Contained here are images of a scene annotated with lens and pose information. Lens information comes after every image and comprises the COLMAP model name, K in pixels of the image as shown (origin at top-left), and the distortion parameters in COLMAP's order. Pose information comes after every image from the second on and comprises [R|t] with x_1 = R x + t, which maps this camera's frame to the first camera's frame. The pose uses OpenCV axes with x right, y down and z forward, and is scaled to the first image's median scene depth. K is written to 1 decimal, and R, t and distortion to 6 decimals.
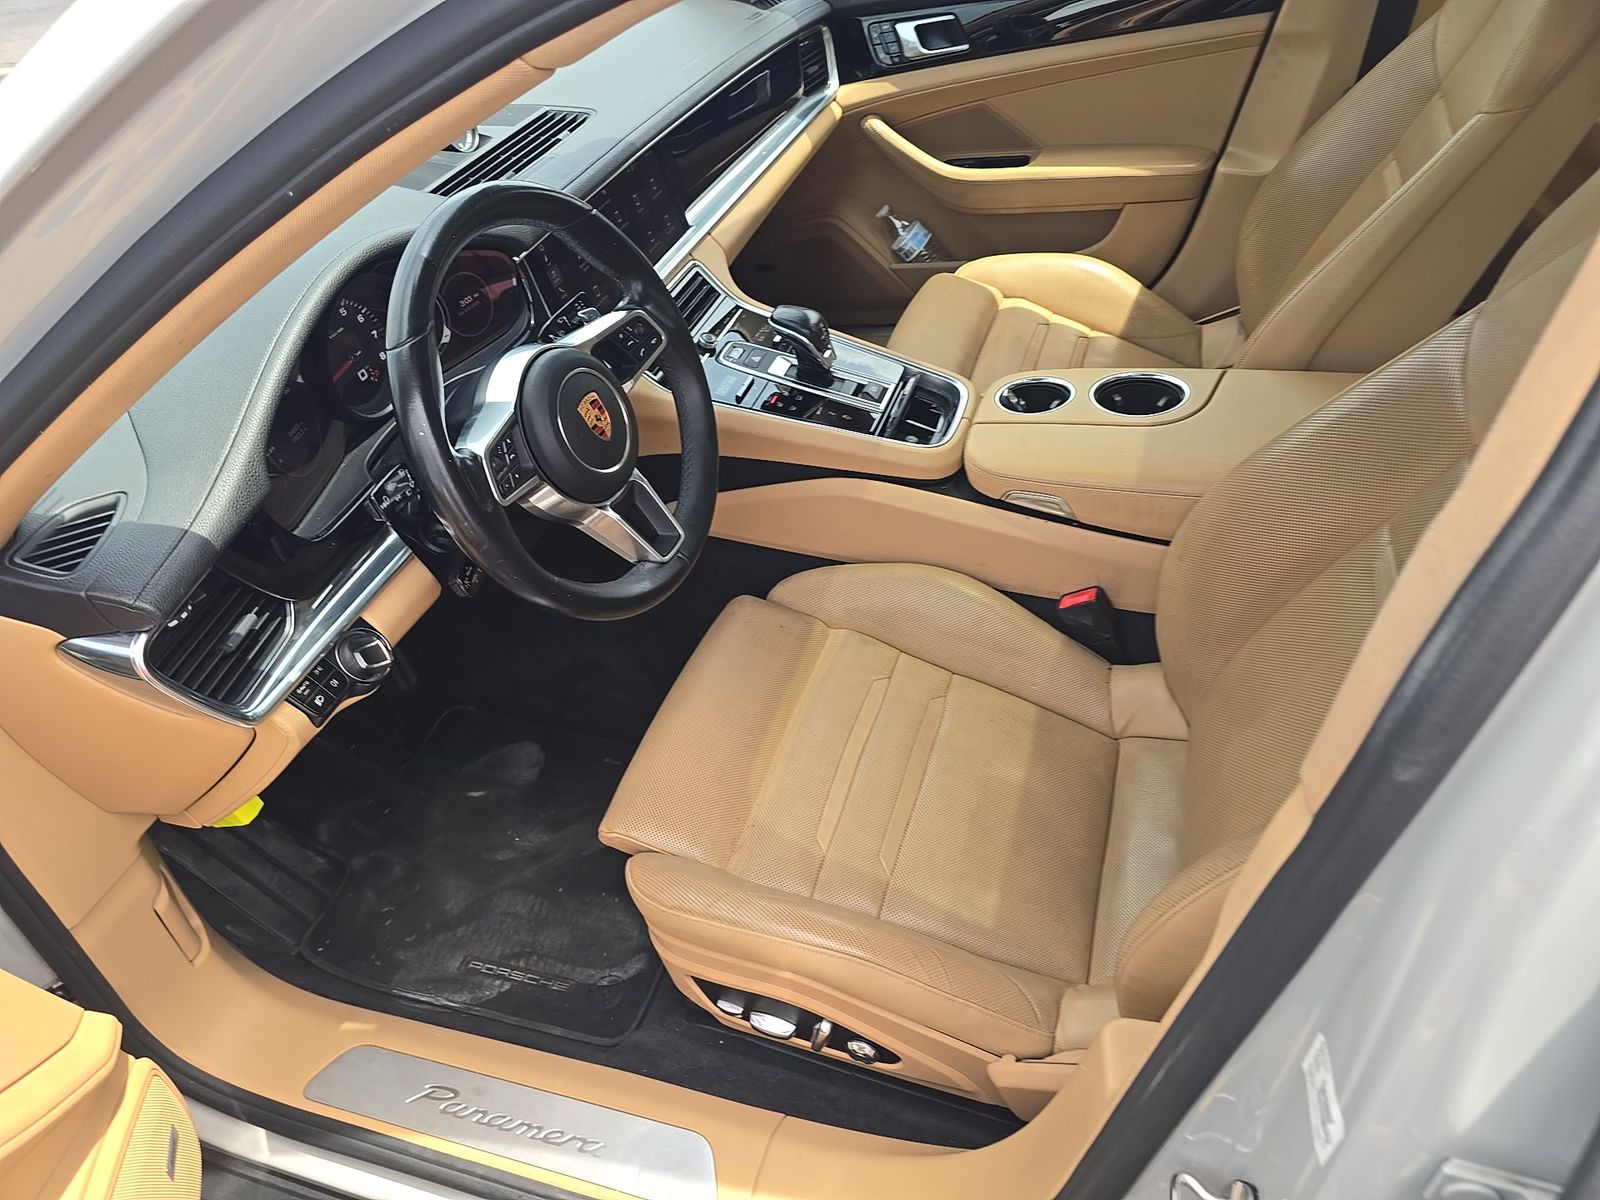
lens RADIAL K [[1049.4, 0, 747.0], [0, 1049.4, 635.4], [0, 0, 1]] dist [0.052267, -0.117747]
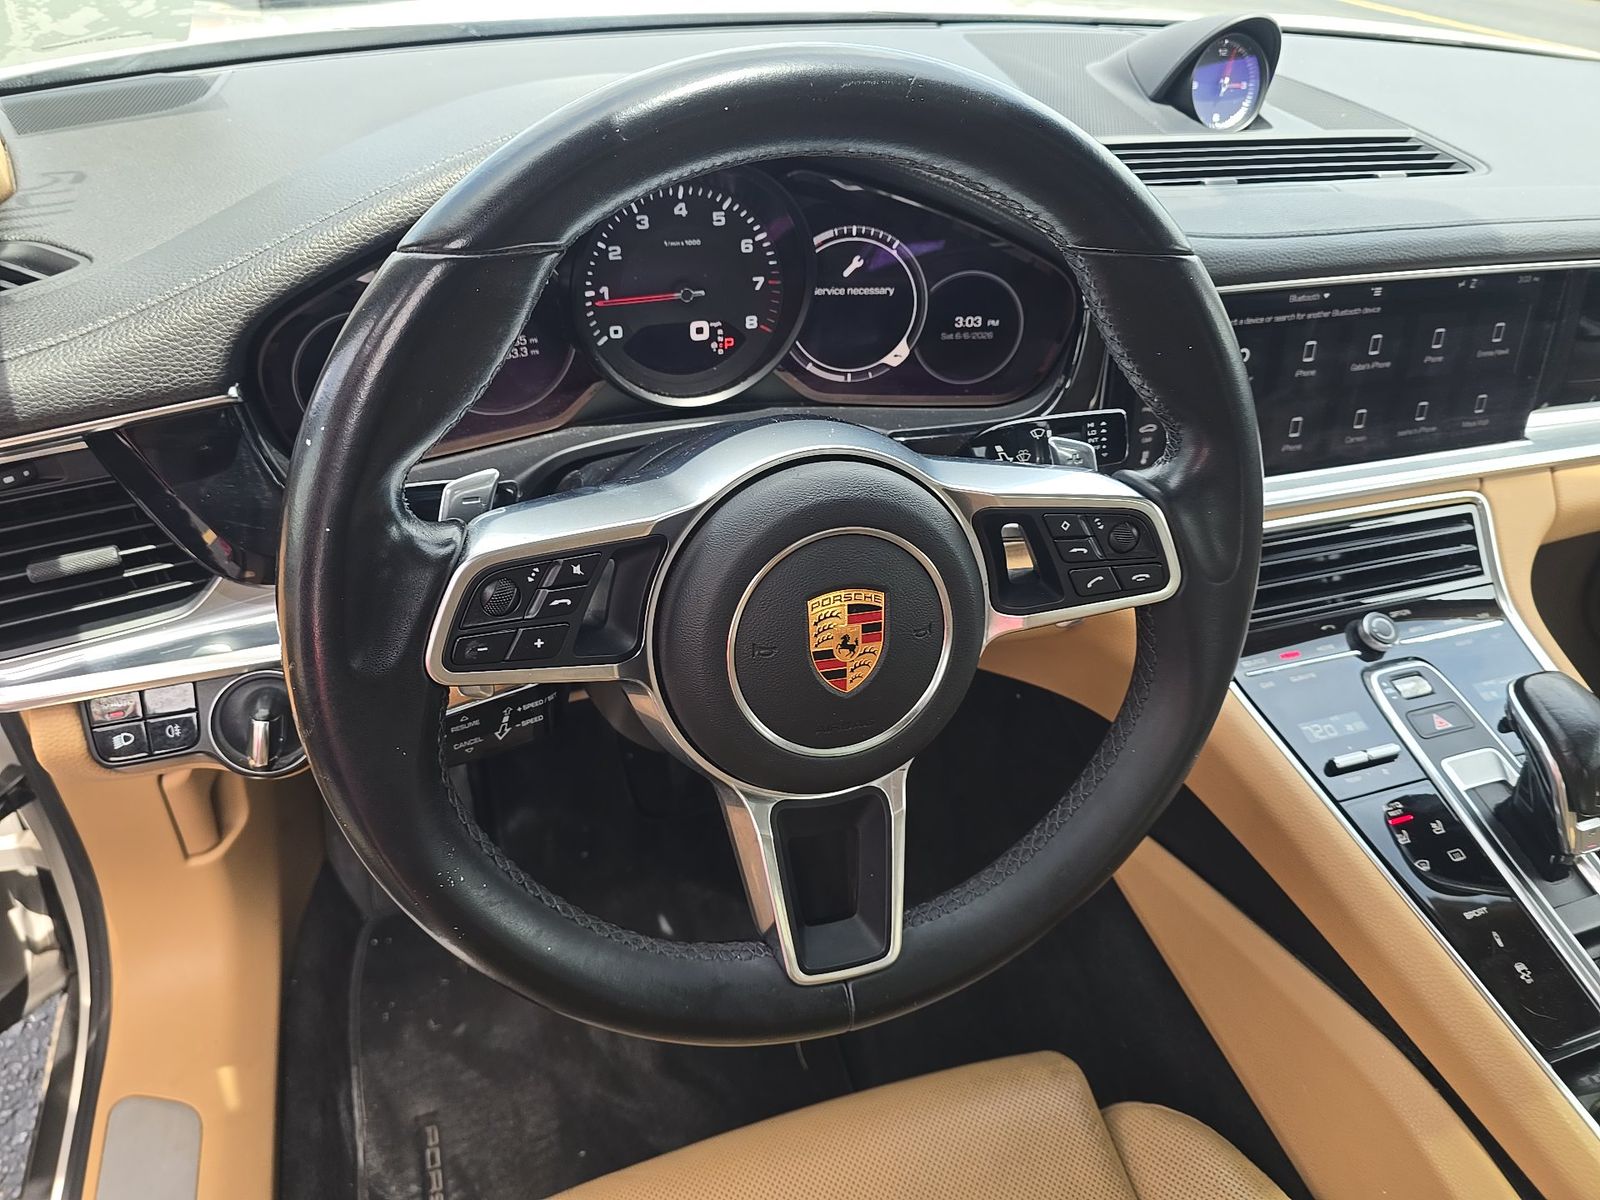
lens RADIAL K [[1051.4, 0, 800.0], [0, 1051.4, 600.0], [0, 0, 1]] dist [0.052124, -0.062840]
pose [[0.622100, 0.594696, -0.509243, 0.040645], [-0.623749, 0.769573, 0.136729, -0.192305], [0.473212, 0.232581, 0.849692, 0.444880]]
